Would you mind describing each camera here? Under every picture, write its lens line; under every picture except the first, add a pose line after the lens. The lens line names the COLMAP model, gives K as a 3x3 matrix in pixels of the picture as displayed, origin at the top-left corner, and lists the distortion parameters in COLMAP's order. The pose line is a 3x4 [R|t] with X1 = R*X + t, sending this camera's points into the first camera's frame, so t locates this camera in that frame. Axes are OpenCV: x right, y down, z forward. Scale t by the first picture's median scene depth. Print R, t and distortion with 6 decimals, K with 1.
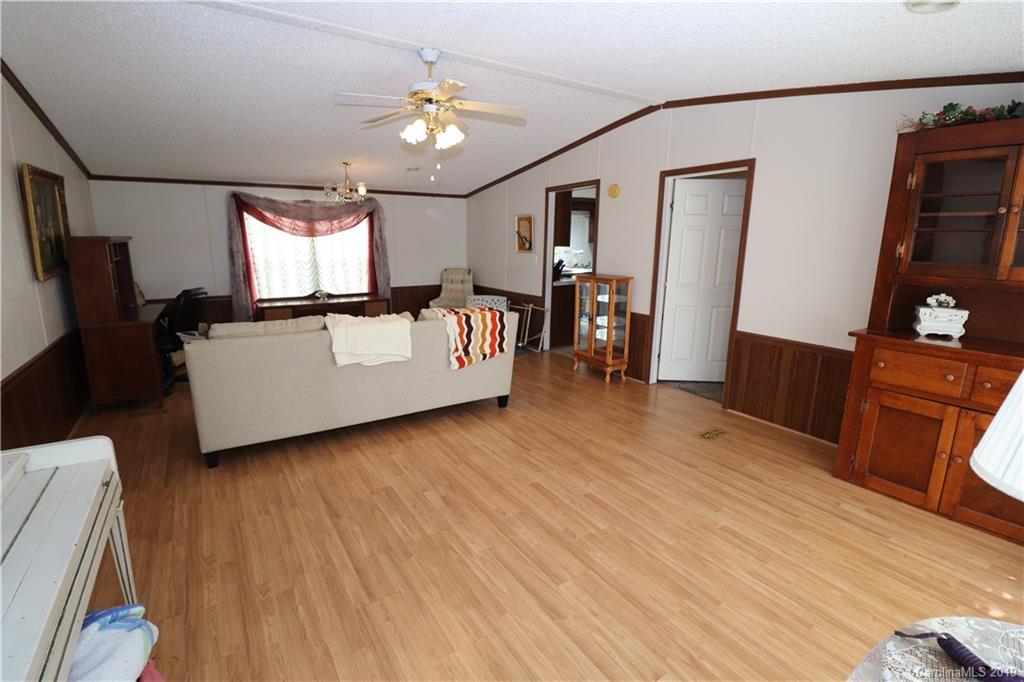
lens RADIAL K [[471.9, 0, 505.0], [0, 471.9, 336.0], [0, 0, 1]] dist [0.002084, -0.014656]
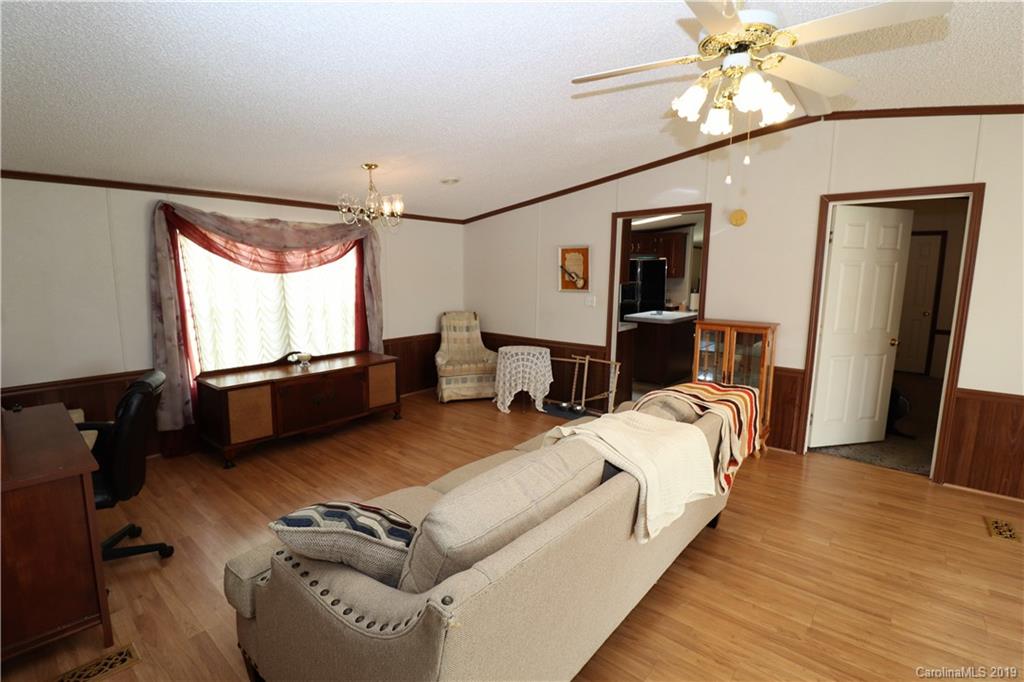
lens RADIAL K [[471.9, 0, 505.0], [0, 471.9, 336.0], [0, 0, 1]] dist [0.002084, -0.014656]
pose [[0.956006, -0.041624, 0.290379, -0.314371], [0.060592, 0.996555, -0.056636, -0.065845], [-0.287021, 0.071739, 0.955234, 0.282057]]
